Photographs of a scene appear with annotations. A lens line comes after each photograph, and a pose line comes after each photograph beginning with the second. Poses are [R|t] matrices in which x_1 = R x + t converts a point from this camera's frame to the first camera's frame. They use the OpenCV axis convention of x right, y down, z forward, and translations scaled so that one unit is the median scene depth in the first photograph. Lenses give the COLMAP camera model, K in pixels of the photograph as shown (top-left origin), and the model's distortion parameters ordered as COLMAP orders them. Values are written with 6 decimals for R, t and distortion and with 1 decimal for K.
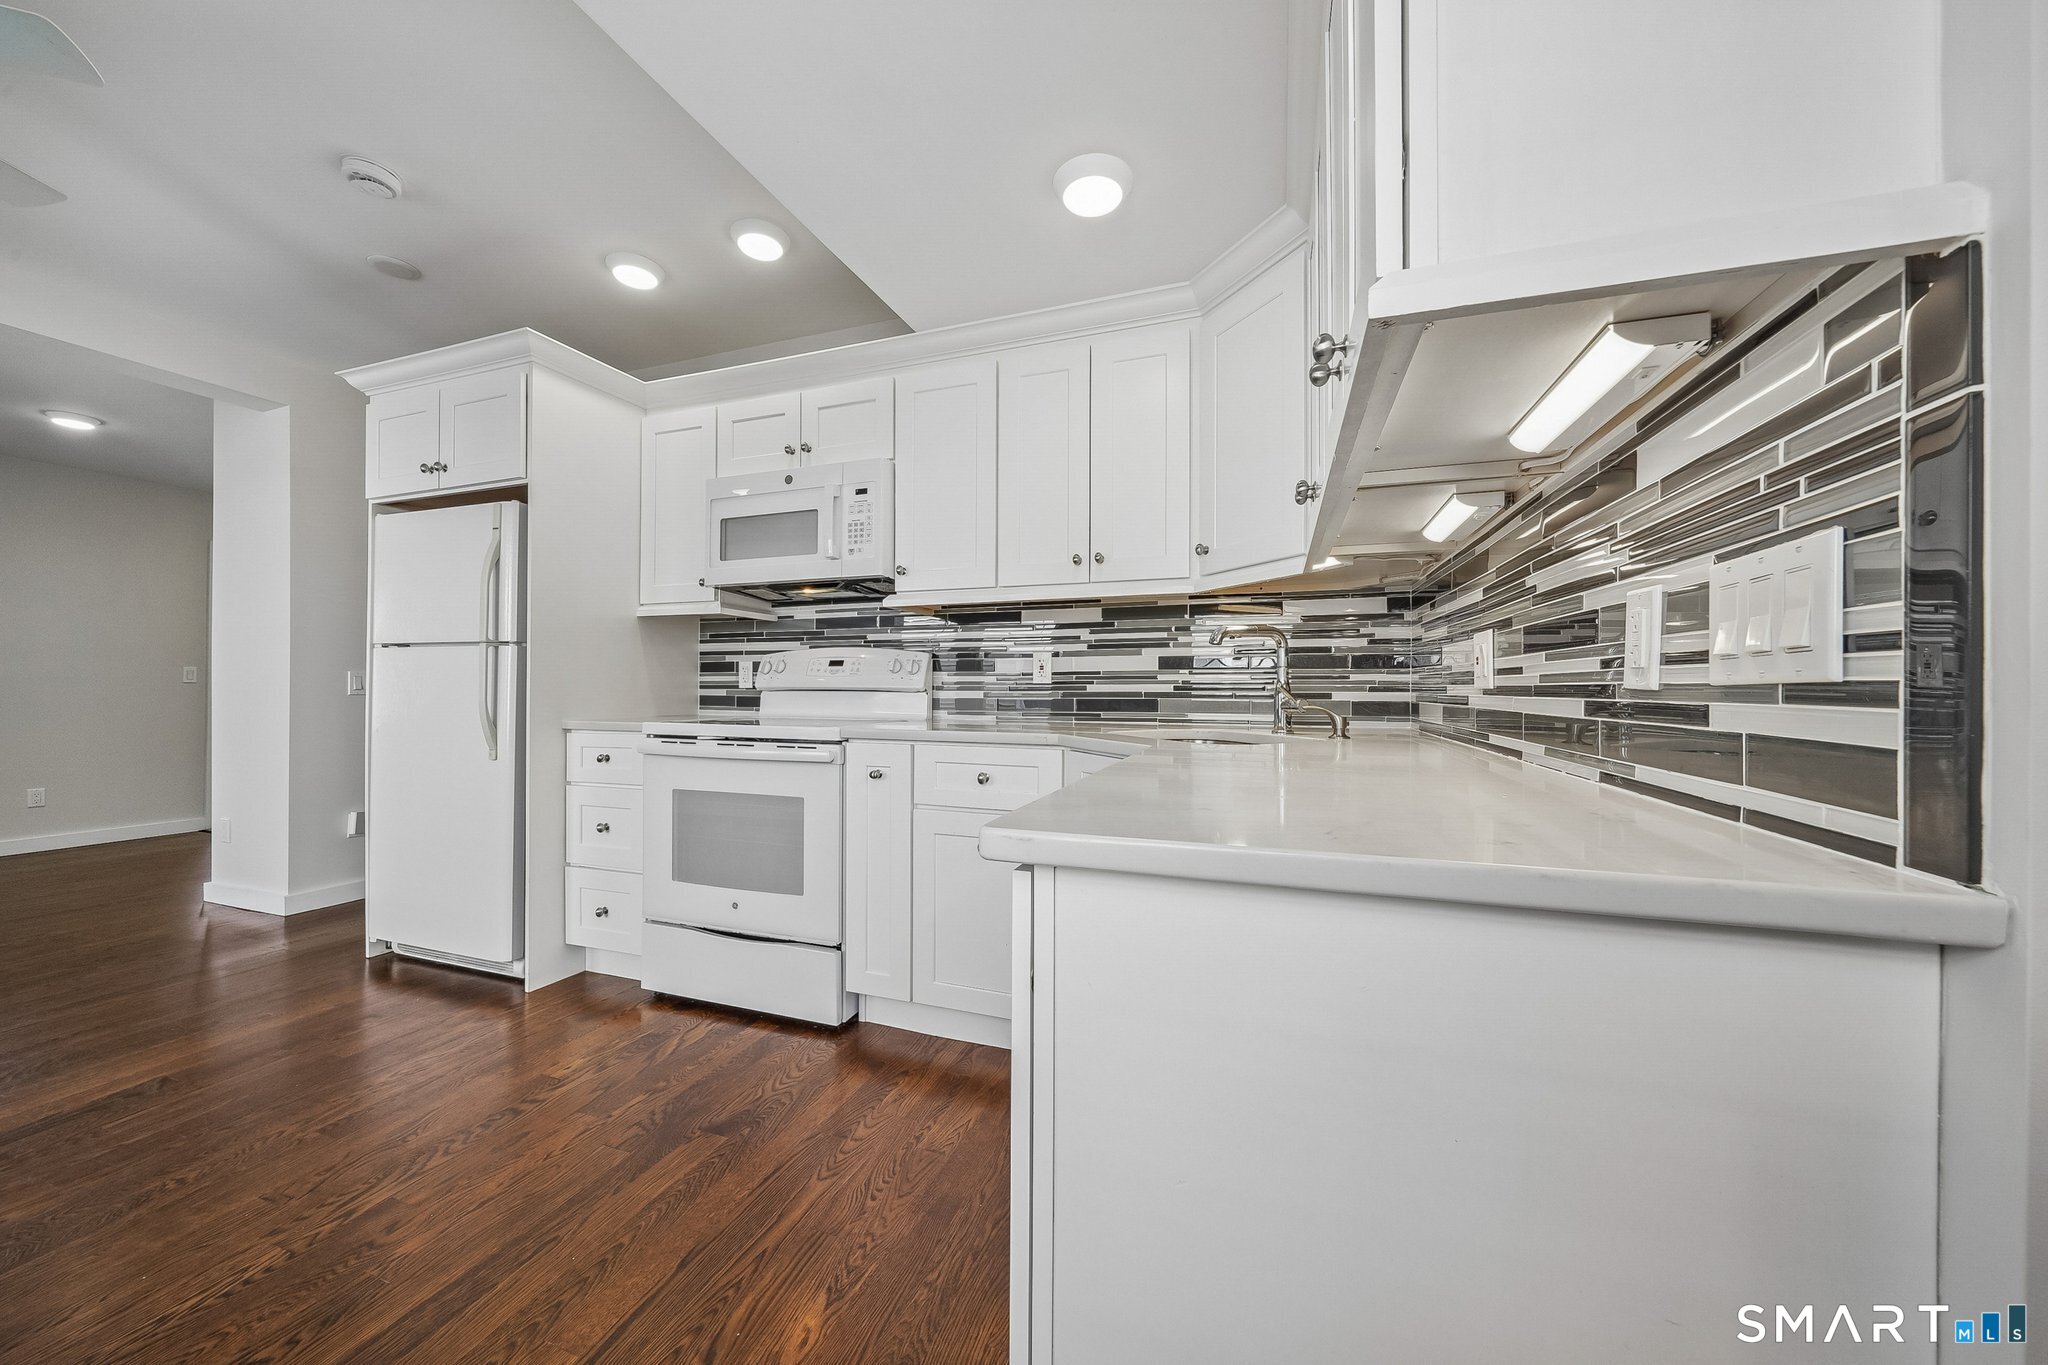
lens RADIAL K [[702.1, 0, 1002.5], [0, 702.1, 686.4], [0, 0, 1]] dist [0.009375, -0.000926]
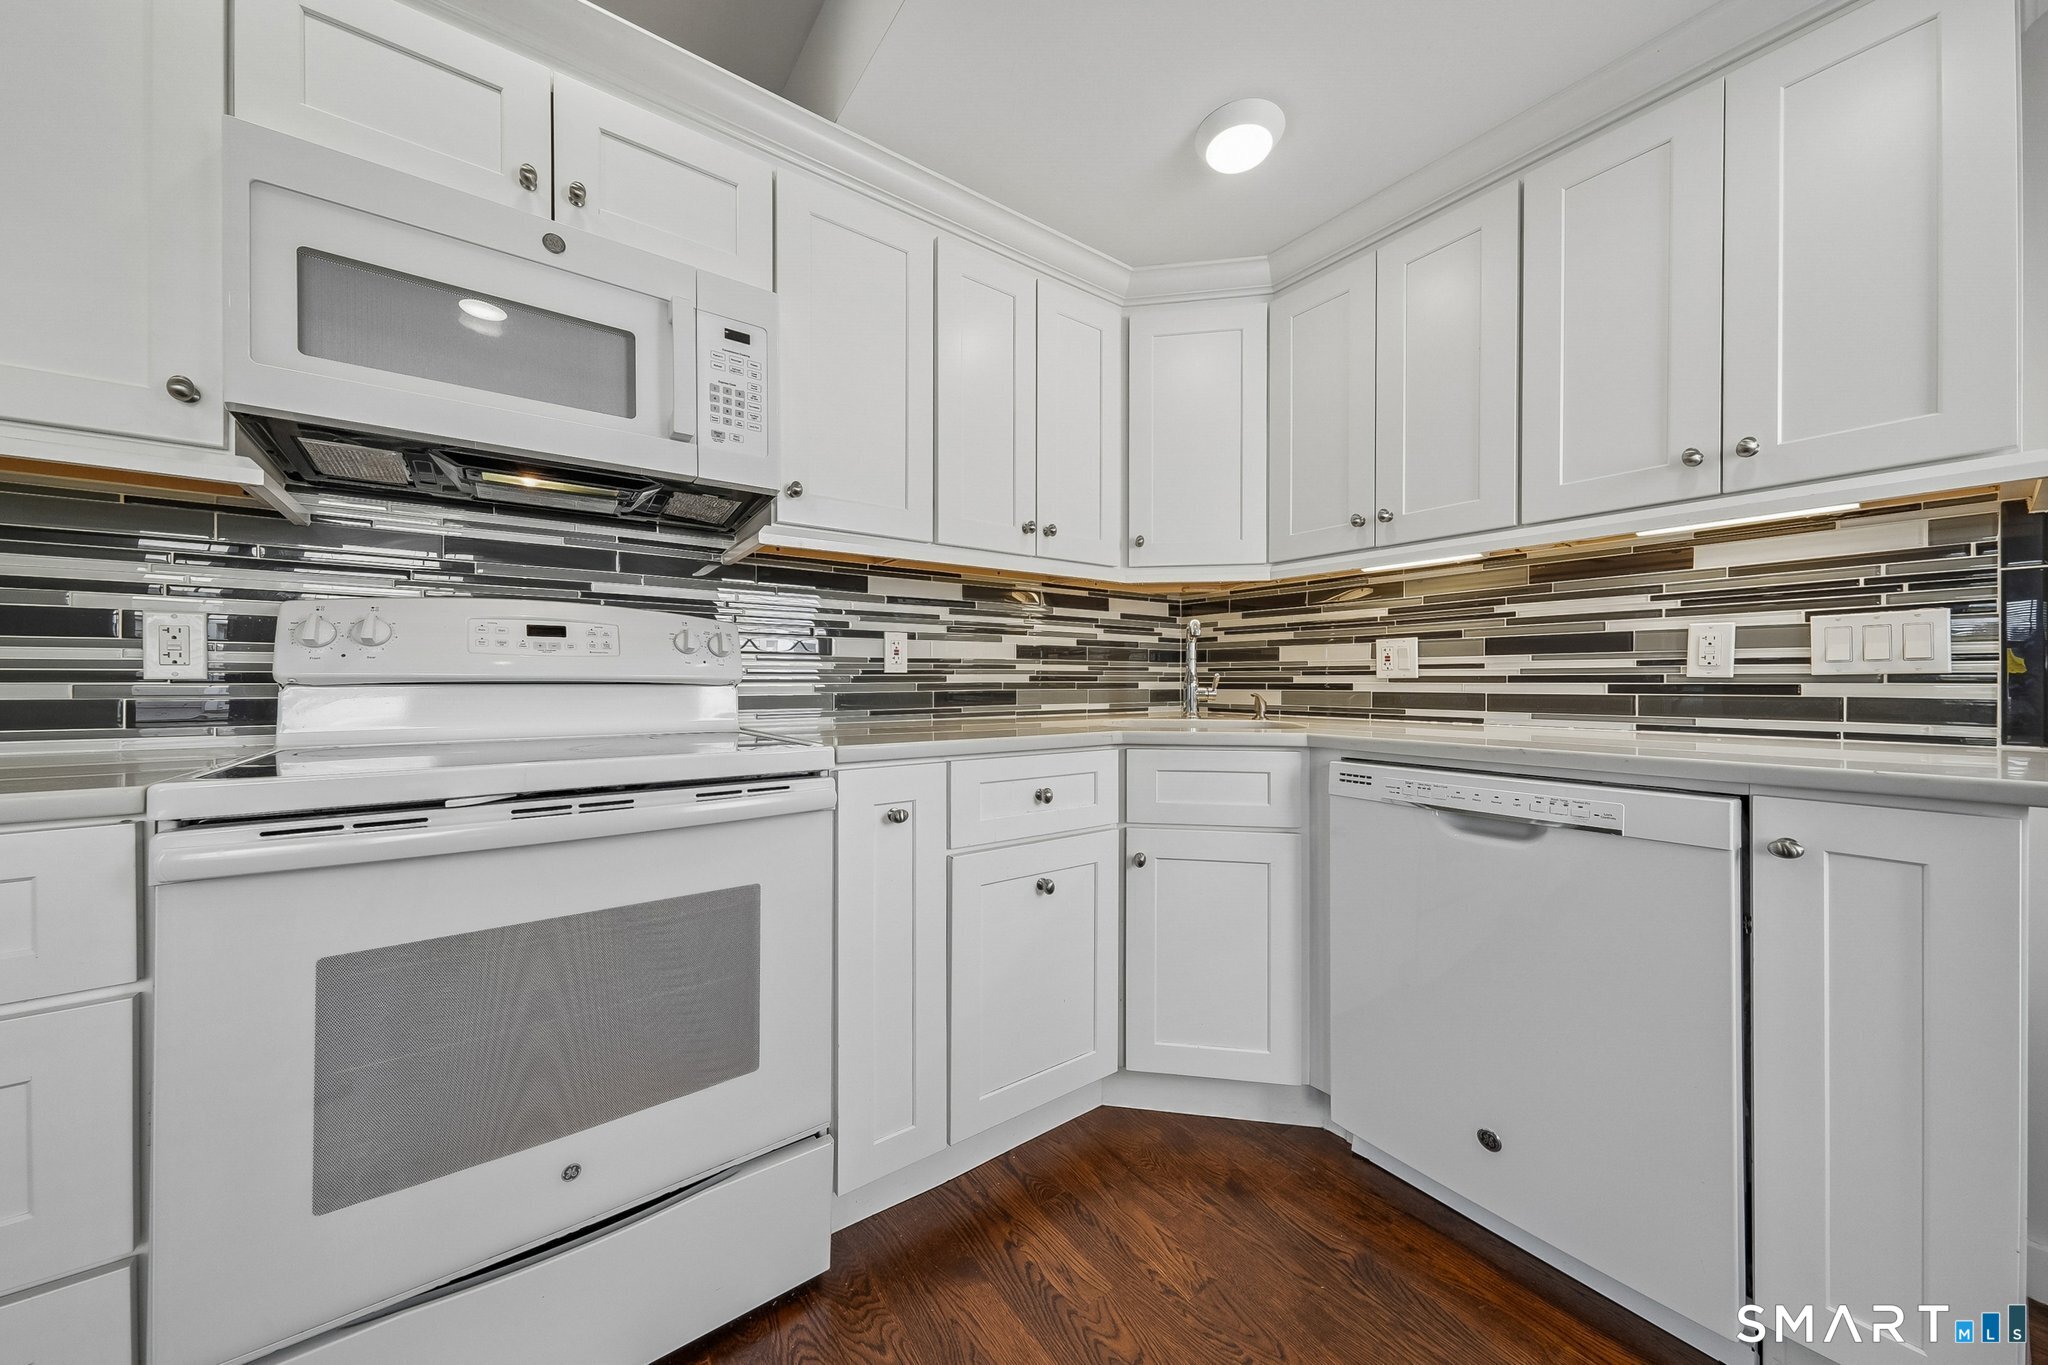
lens RADIAL K [[702.1, 0, 1024.1], [0, 702.1, 681.4], [0, 0, 1]] dist [0.009375, -0.000926]
pose [[0.558843, -0.003207, 0.829267, -0.540719], [0.000149, 0.999993, 0.003767, 0.002728], [-0.829273, -0.001982, 0.558840, 0.476544]]
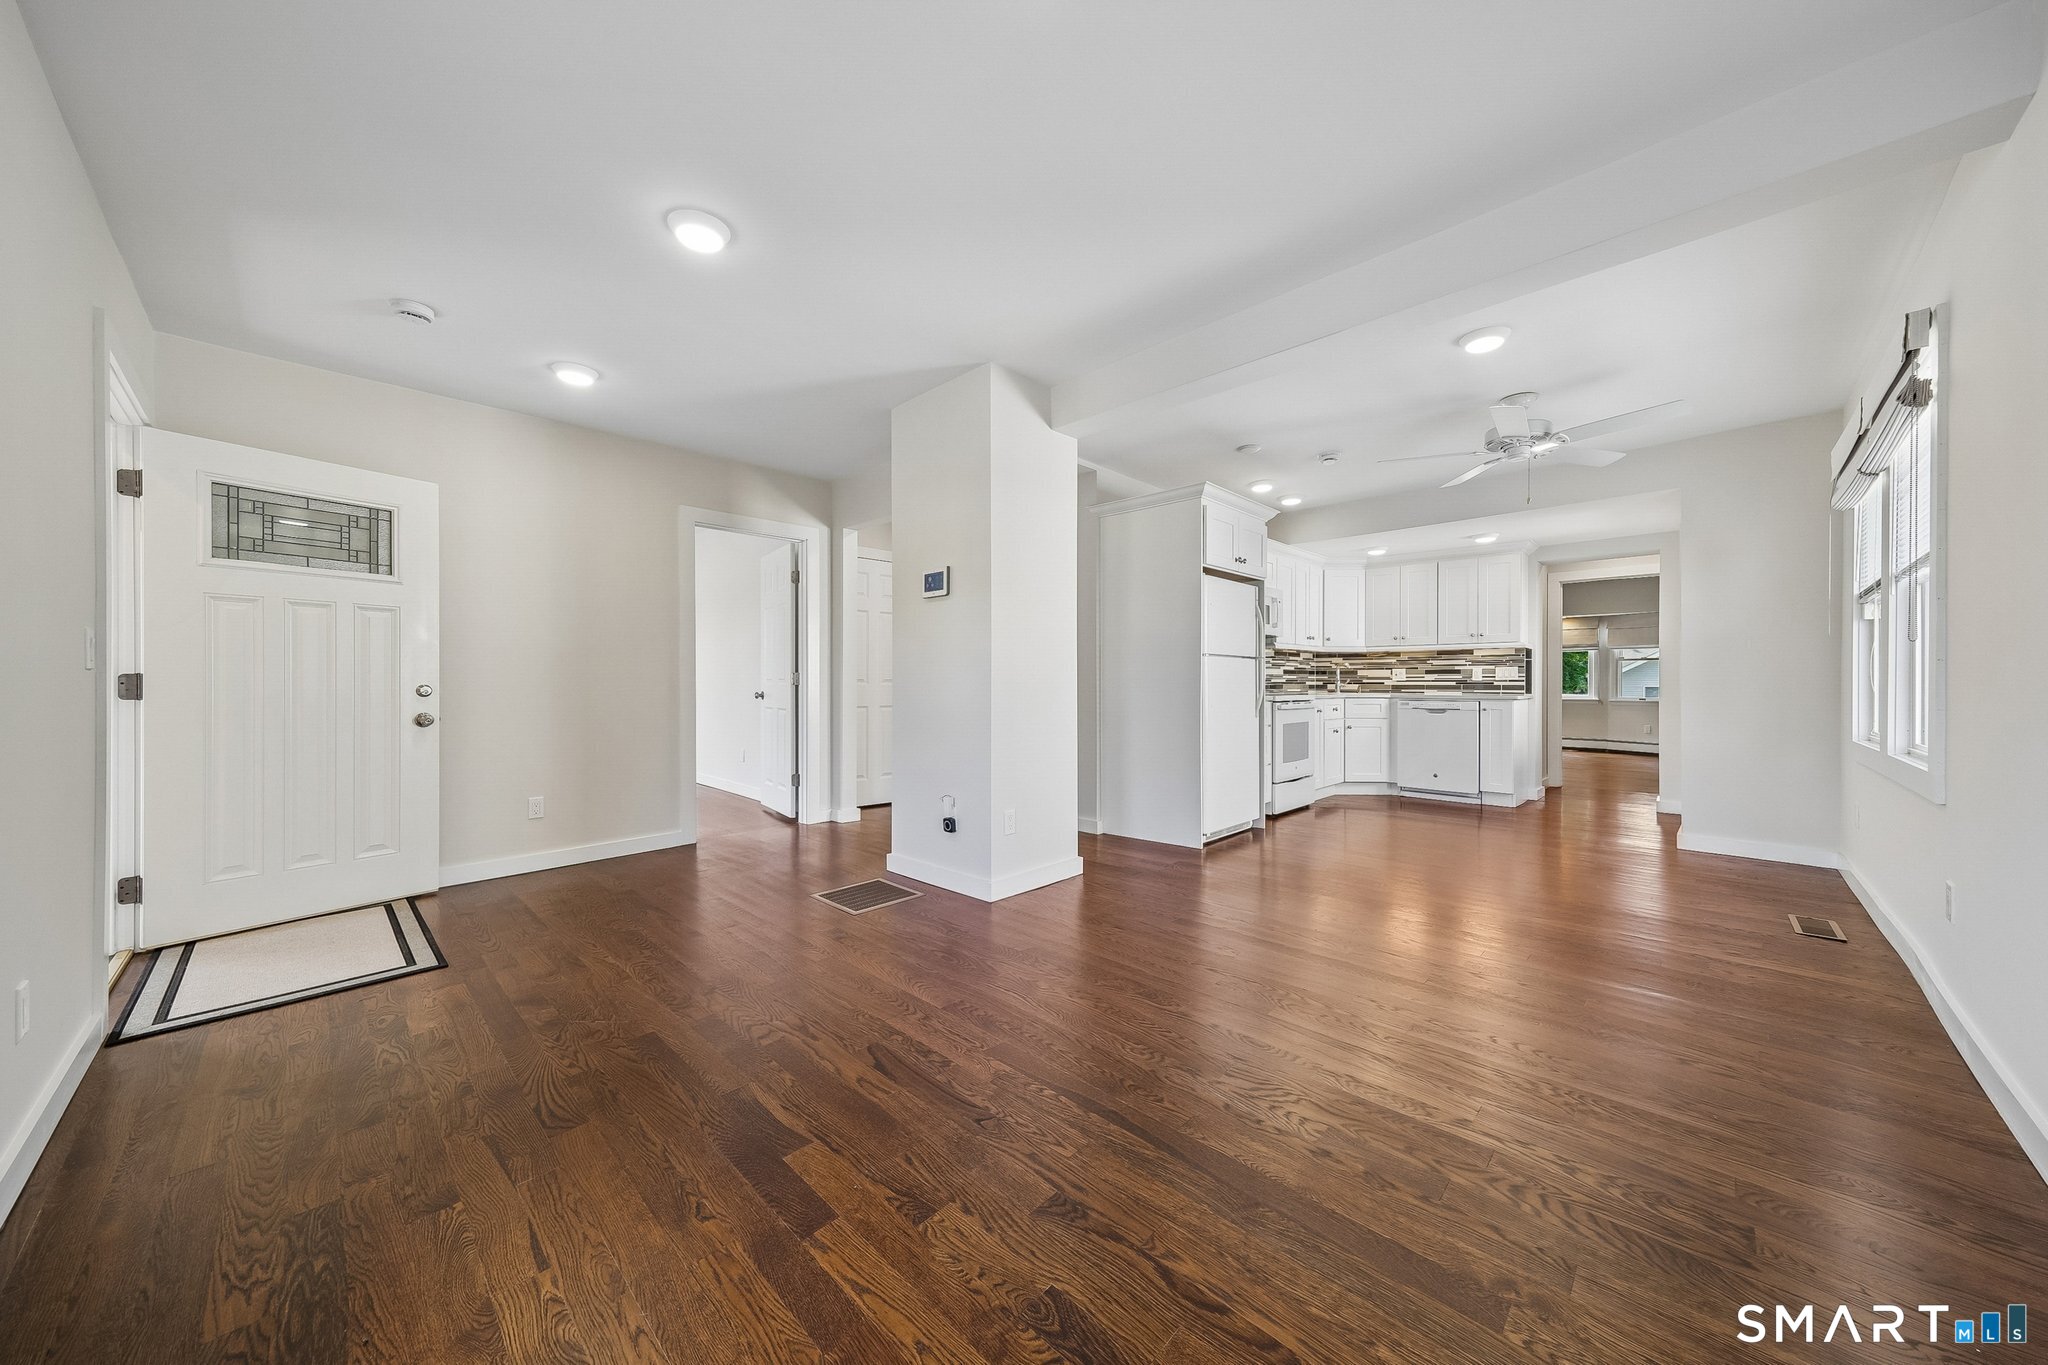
lens RADIAL K [[702.1, 0, 1011.4], [0, 702.1, 684.2], [0, 0, 1]] dist [0.009375, -0.000926]
pose [[0.416229, -0.006190, 0.909239, -2.847855], [-0.000346, 0.999976, 0.006966, -0.002424], [-0.909260, -0.003214, 0.416217, 0.816185]]
